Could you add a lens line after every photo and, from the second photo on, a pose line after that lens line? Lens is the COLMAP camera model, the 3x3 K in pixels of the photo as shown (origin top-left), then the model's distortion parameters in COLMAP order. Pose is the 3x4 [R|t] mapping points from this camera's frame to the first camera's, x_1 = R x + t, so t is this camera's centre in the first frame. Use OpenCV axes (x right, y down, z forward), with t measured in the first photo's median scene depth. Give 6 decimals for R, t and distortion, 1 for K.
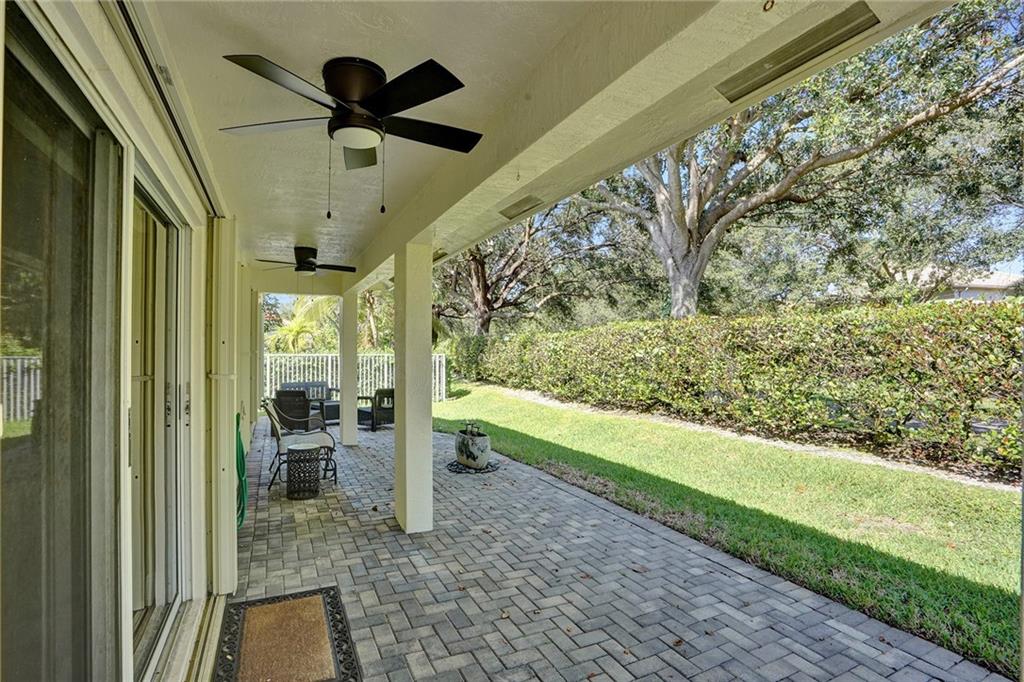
lens RADIAL K [[488.4, 0, 512.2], [0, 488.4, 349.6], [0, 0, 1]] dist [-0.049190, 0.020296]
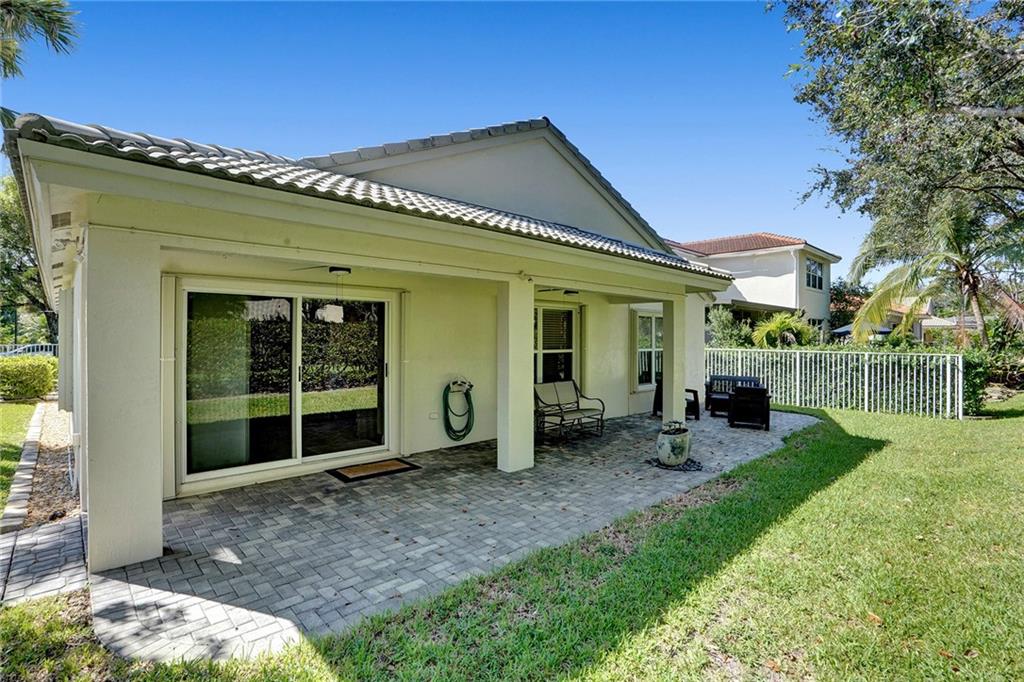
lens RADIAL K [[492.8, 0, 509.1], [0, 492.8, 337.2], [0, 0, 1]] dist [-0.047847, 0.021094]
pose [[0.291208, 0.000969, -0.956659, 0.562205], [-0.005787, 0.999983, -0.000749, -0.019390], [0.956642, 0.005754, 0.291209, 0.242868]]
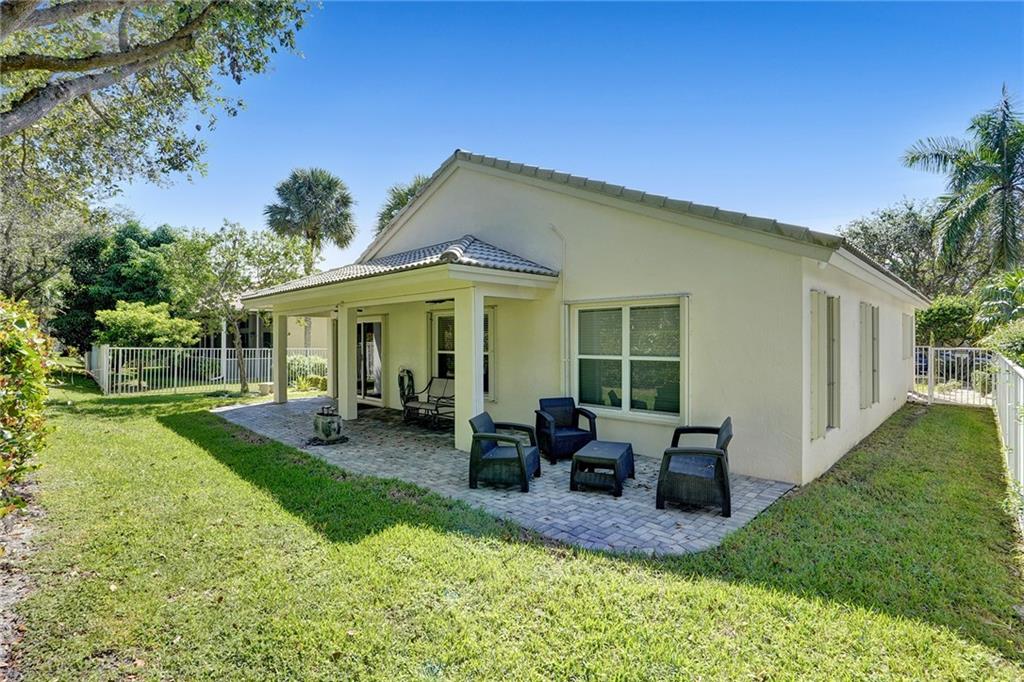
lens RADIAL K [[488.4, 0, 512.2], [0, 488.4, 349.6], [0, 0, 1]] dist [-0.049190, 0.020296]
pose [[-0.945688, 0.012669, -0.324829, -0.085591], [0.005919, 0.999746, 0.021760, -0.022751], [0.325022, 0.018656, -0.945523, 1.667072]]
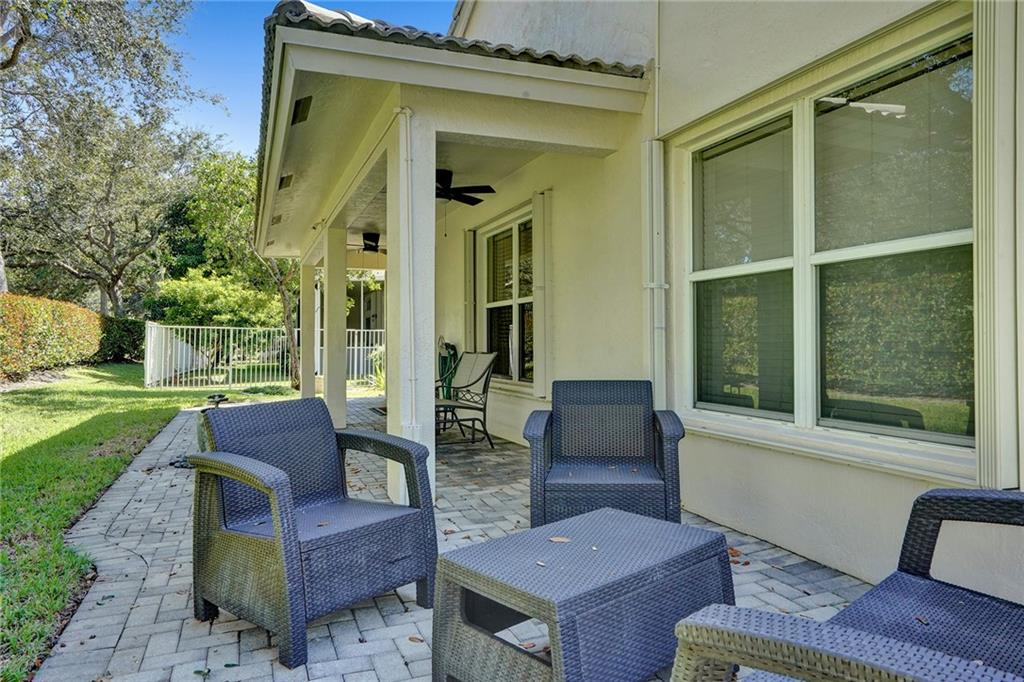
lens RADIAL K [[685.5, 0, 508.0], [0, 685.5, 332.7], [0, 0, 1]] dist [0.031808, 0.001018]
pose [[-0.995824, 0.009540, 0.090790, -0.402398], [0.008432, 0.999885, -0.012588, 0.052207], [-0.090899, -0.011770, -0.995791, 1.343399]]
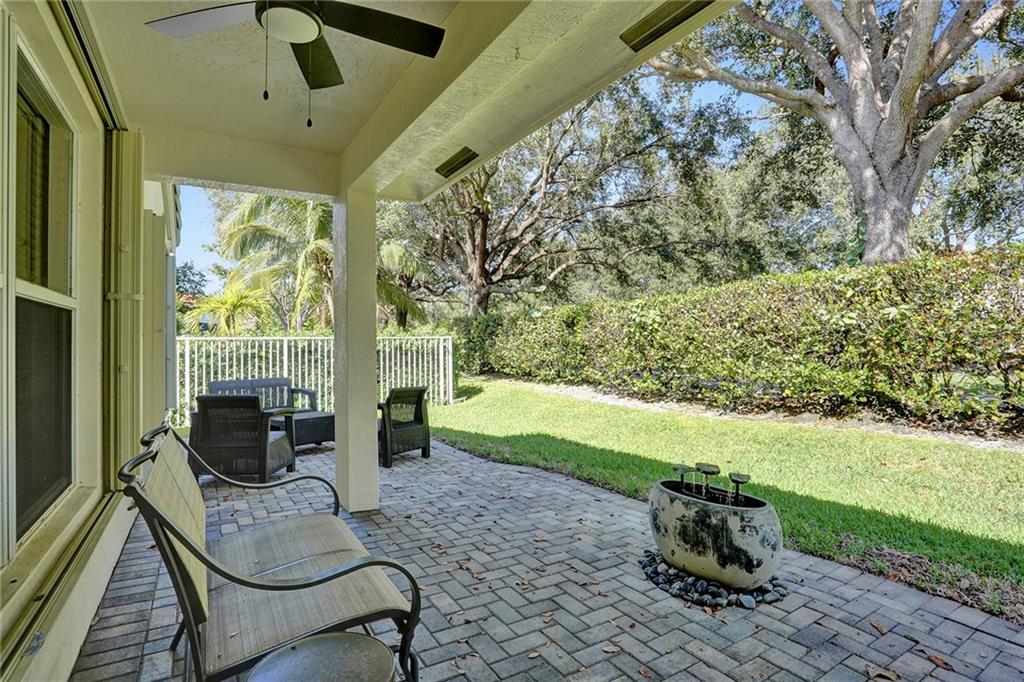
lens RADIAL K [[517.9, 0, 522.9], [0, 517.9, 338.2], [0, 0, 1]] dist [-0.051050, 0.026125]
pose [[0.994201, -0.013261, 0.106718, -0.189288], [0.013897, 0.999890, -0.005220, 0.028028], [-0.106637, 0.006672, 0.994276, 0.395595]]
